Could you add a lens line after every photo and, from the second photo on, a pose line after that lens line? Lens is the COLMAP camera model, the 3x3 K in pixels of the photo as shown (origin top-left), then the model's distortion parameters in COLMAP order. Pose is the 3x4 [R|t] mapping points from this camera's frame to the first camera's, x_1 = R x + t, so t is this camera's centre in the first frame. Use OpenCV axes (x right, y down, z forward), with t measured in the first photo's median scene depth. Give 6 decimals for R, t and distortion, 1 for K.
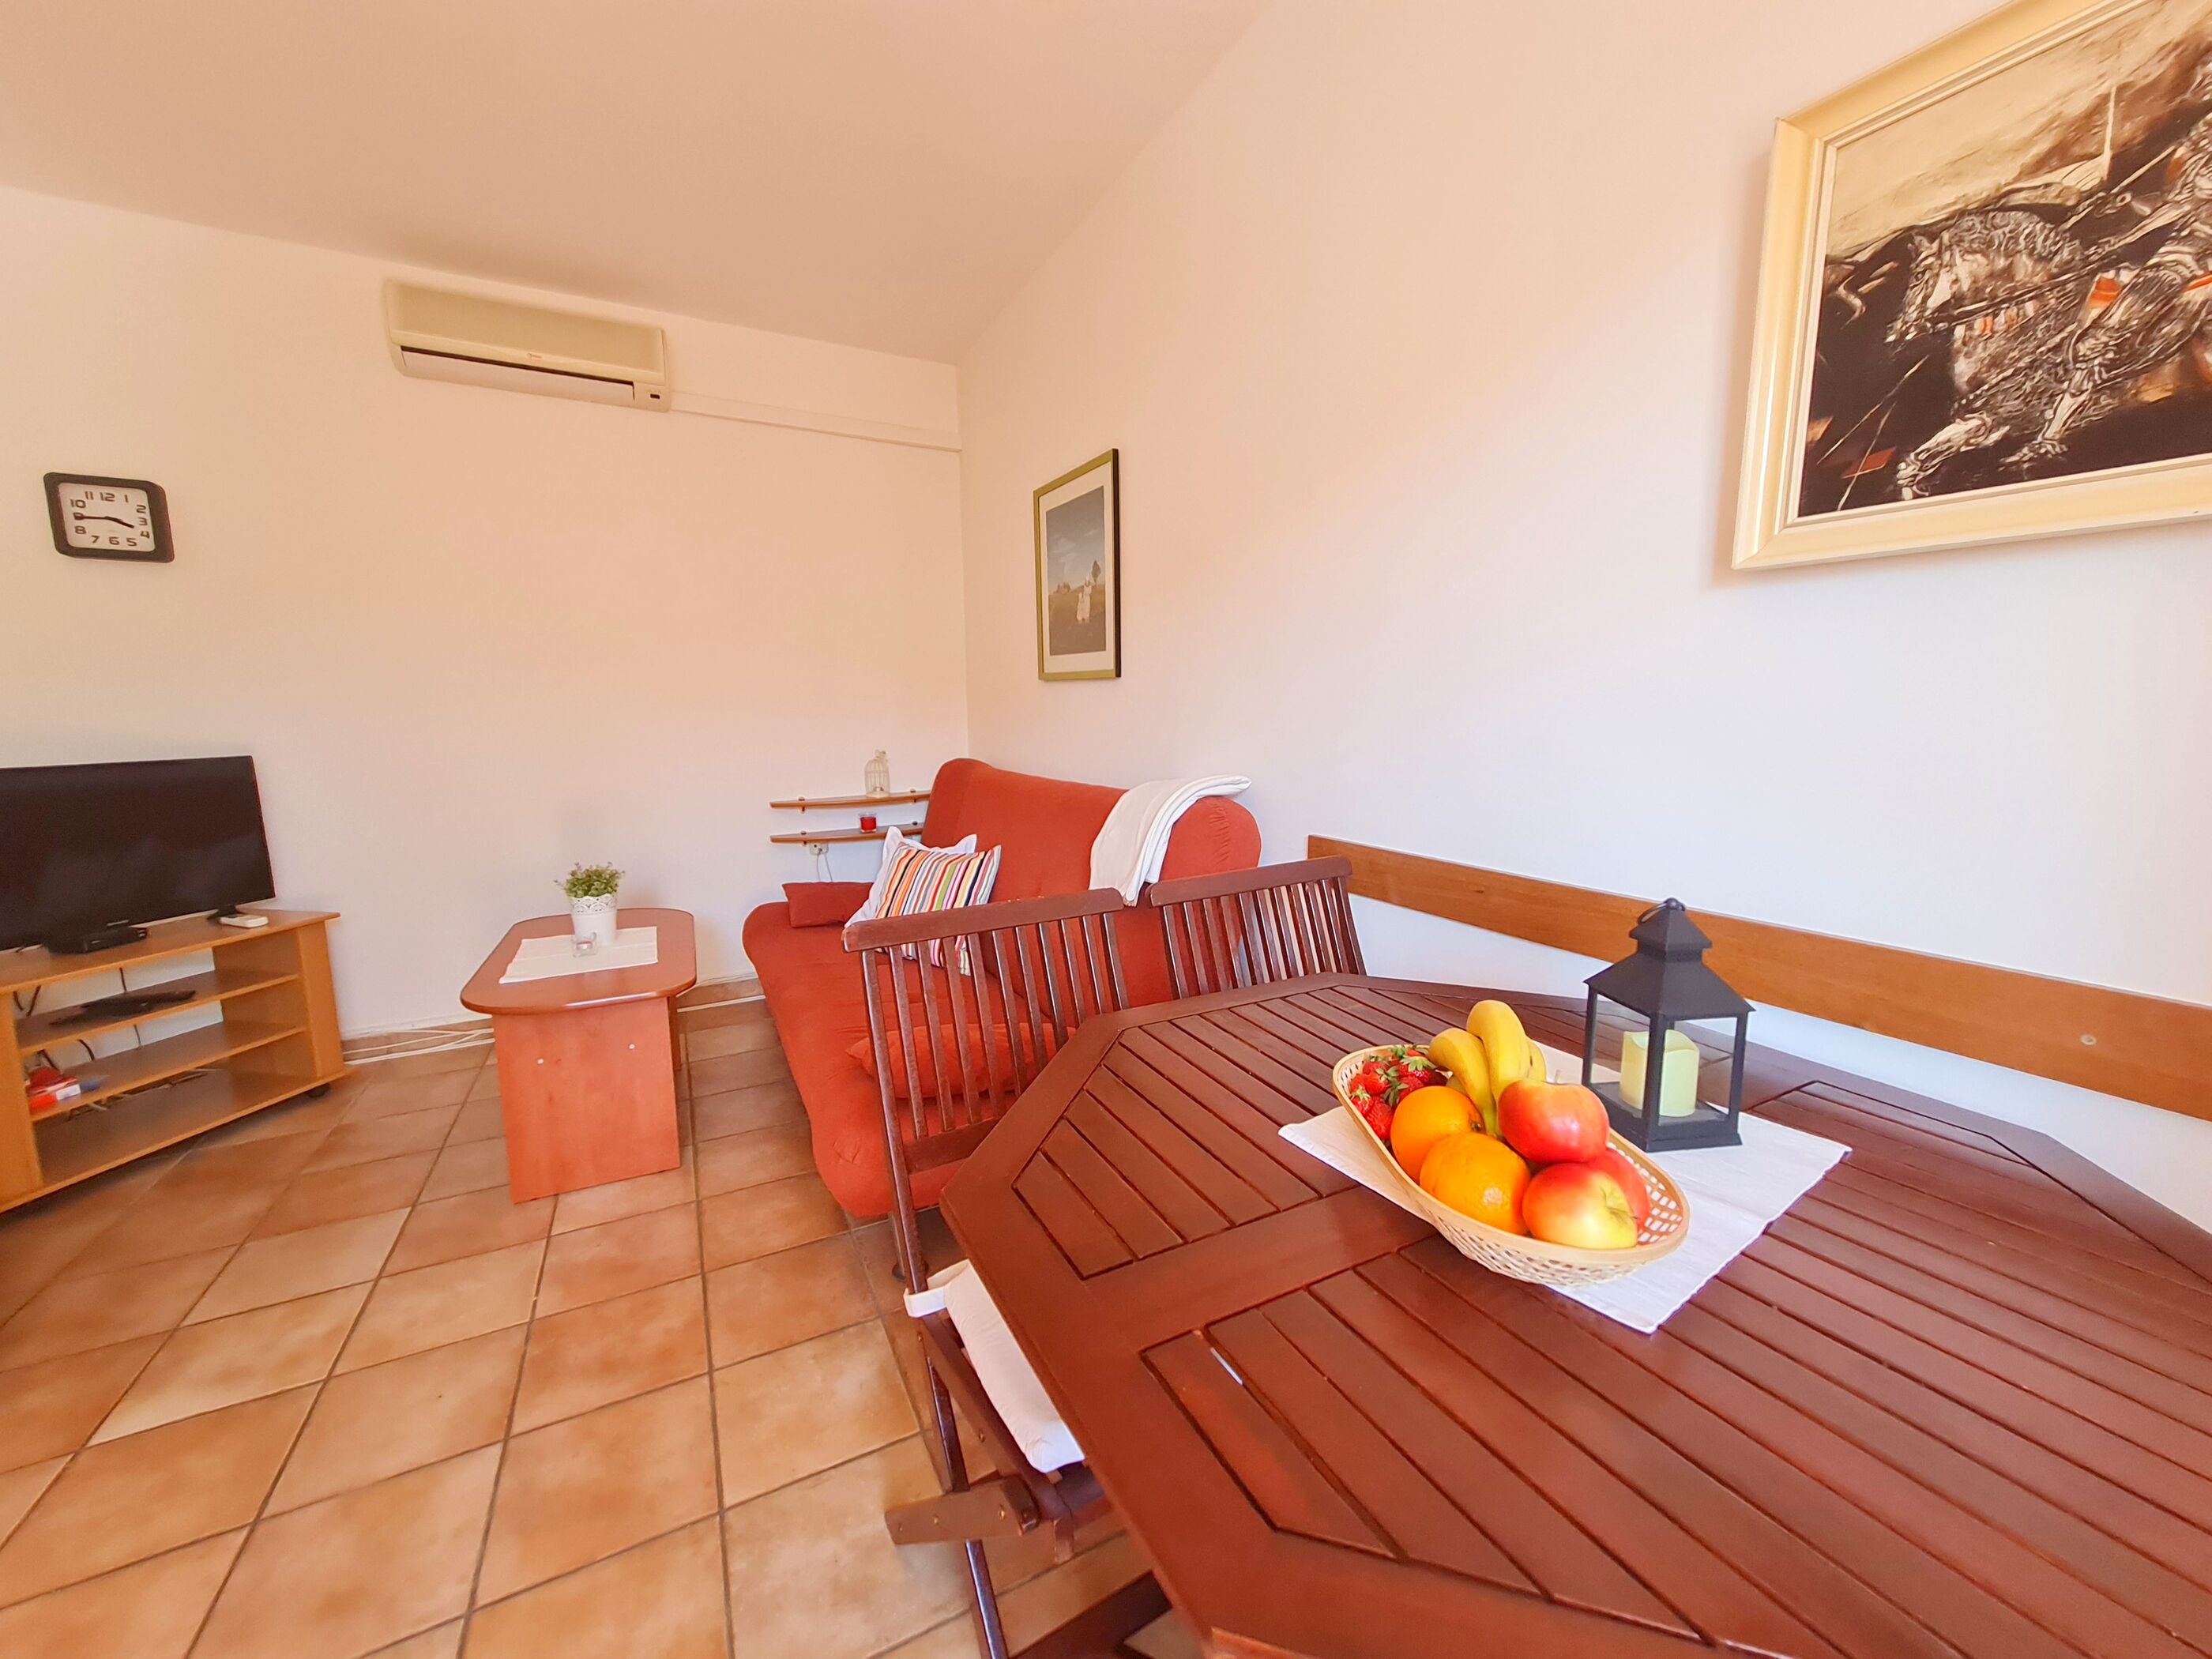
lens RADIAL K [[862.2, 0, 1109.6], [0, 862.2, 828.0], [0, 0, 1]] dist [0.012251, -0.001032]
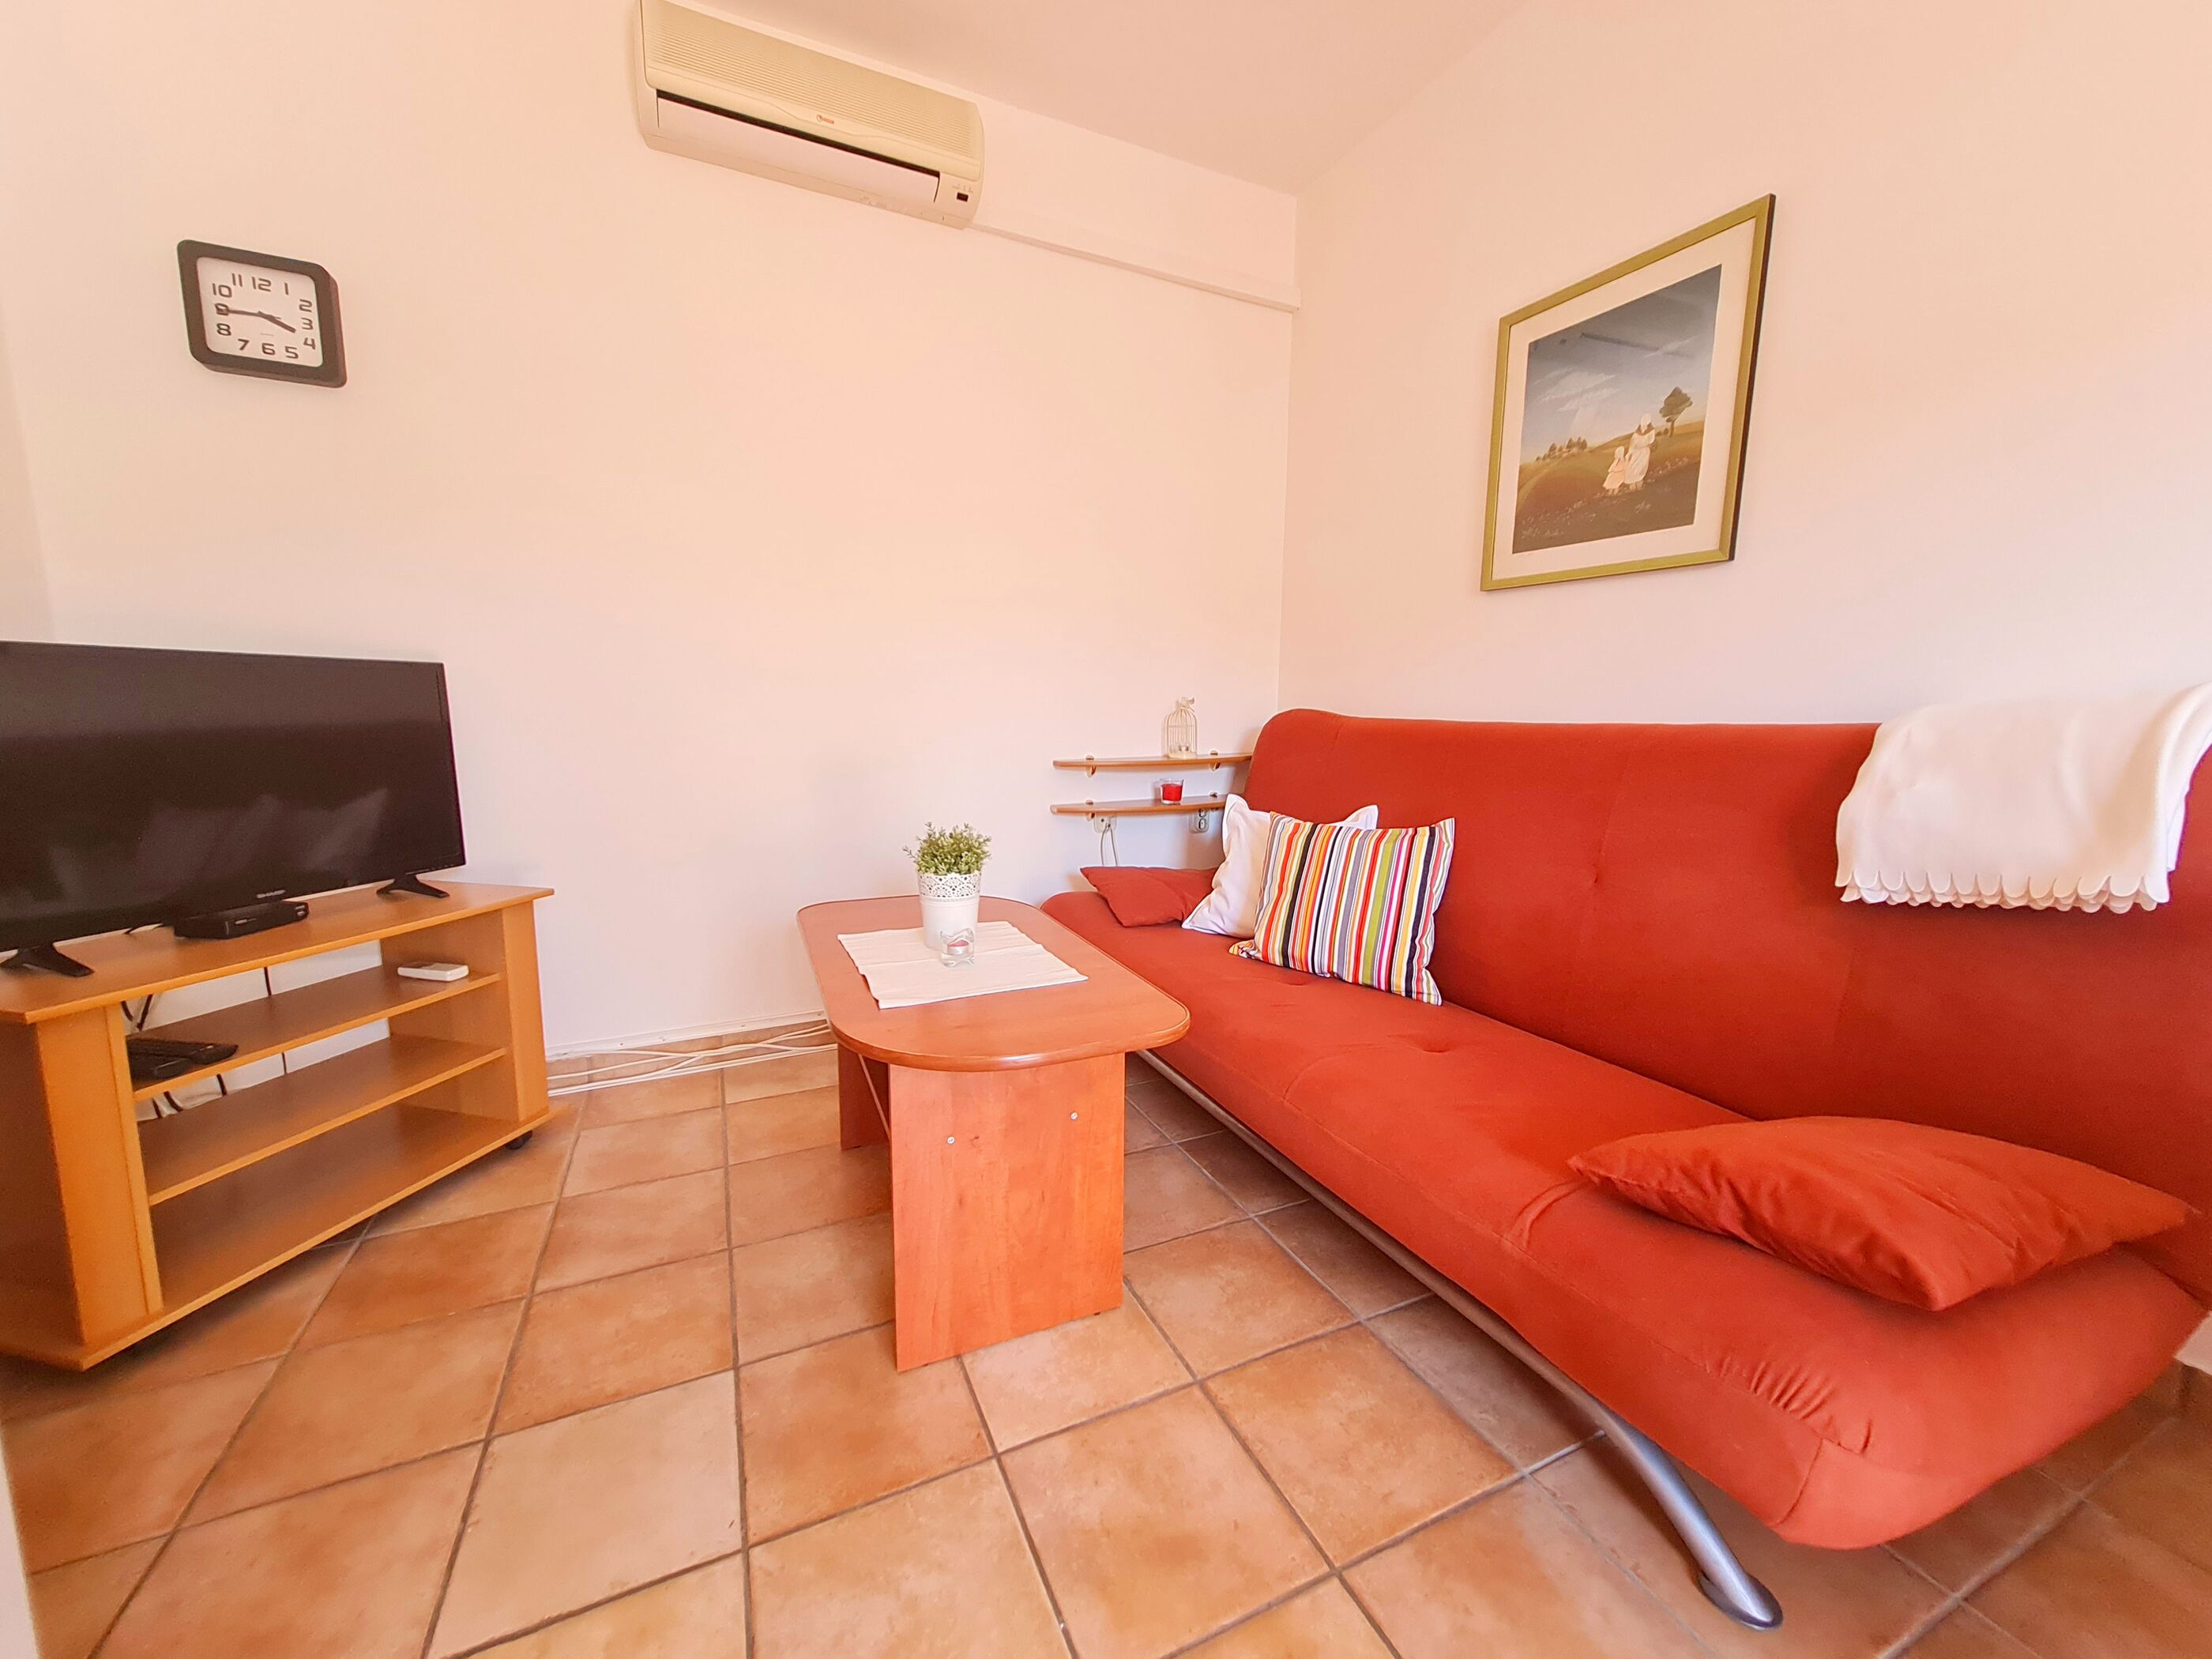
lens RADIAL K [[862.2, 0, 1104.2], [0, 862.2, 825.3], [0, 0, 1]] dist [0.012251, -0.001032]
pose [[0.999114, 0.023570, -0.034868, -0.429125], [-0.023739, 0.999708, -0.004440, 0.039420], [0.034753, 0.005264, 0.999382, 0.321585]]
